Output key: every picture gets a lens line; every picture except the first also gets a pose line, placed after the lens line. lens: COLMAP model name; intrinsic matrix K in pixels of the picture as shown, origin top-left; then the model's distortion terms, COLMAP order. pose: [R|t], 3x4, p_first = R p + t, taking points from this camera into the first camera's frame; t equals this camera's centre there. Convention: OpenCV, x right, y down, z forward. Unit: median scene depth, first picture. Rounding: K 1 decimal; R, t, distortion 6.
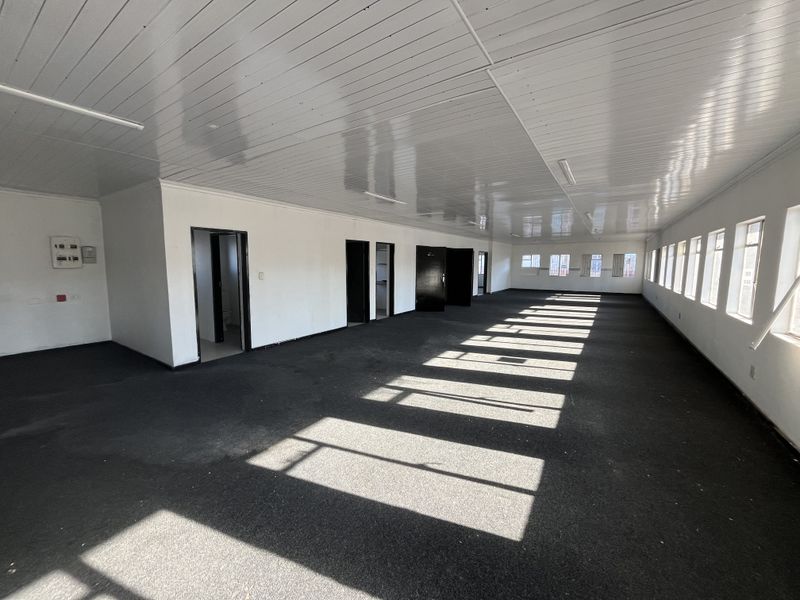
lens RADIAL K [[322.4, 0, 394.3], [0, 322.4, 299.1], [0, 0, 1]] dist [-0.001738, -0.000656]
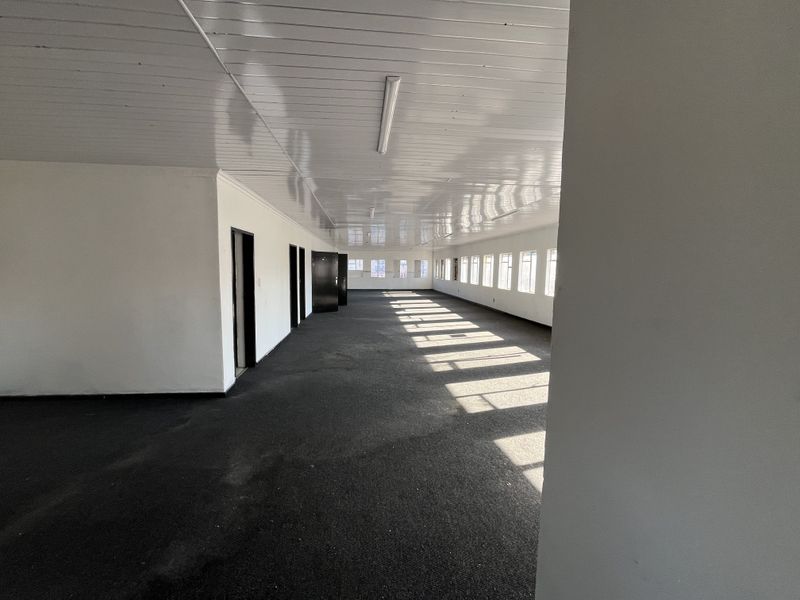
lens RADIAL K [[322.4, 0, 395.1], [0, 322.4, 295.6], [0, 0, 1]] dist [-0.001738, -0.000656]
pose [[0.773370, -0.053267, 0.631713, -0.859786], [0.064473, 0.997906, 0.005213, -0.018388], [-0.630668, 0.036697, 0.775185, 0.053401]]
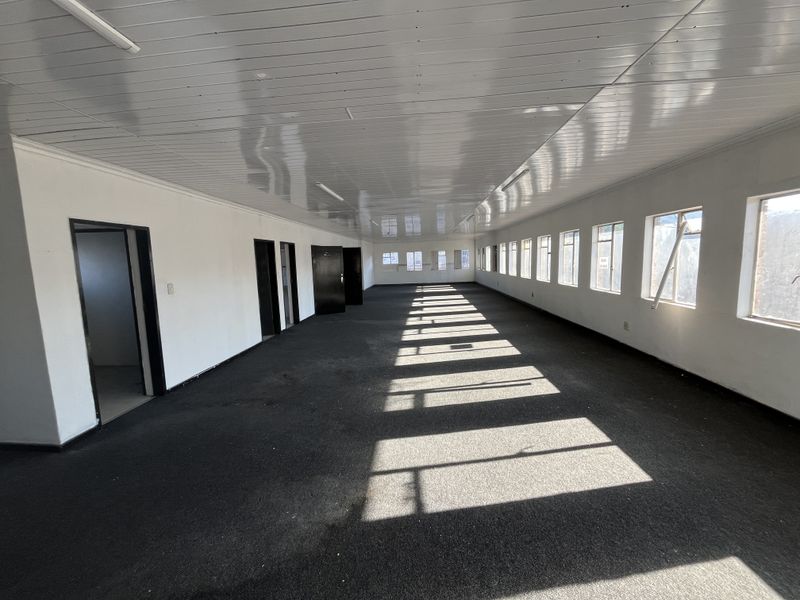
lens RADIAL K [[322.4, 0, 395.5], [0, 322.4, 300.8], [0, 0, 1]] dist [-0.001738, -0.000656]
pose [[0.874272, -0.095372, 0.475975, -0.390913], [0.092623, 0.995270, 0.029295, -0.023762], [-0.476518, 0.018475, 0.878971, 0.145462]]
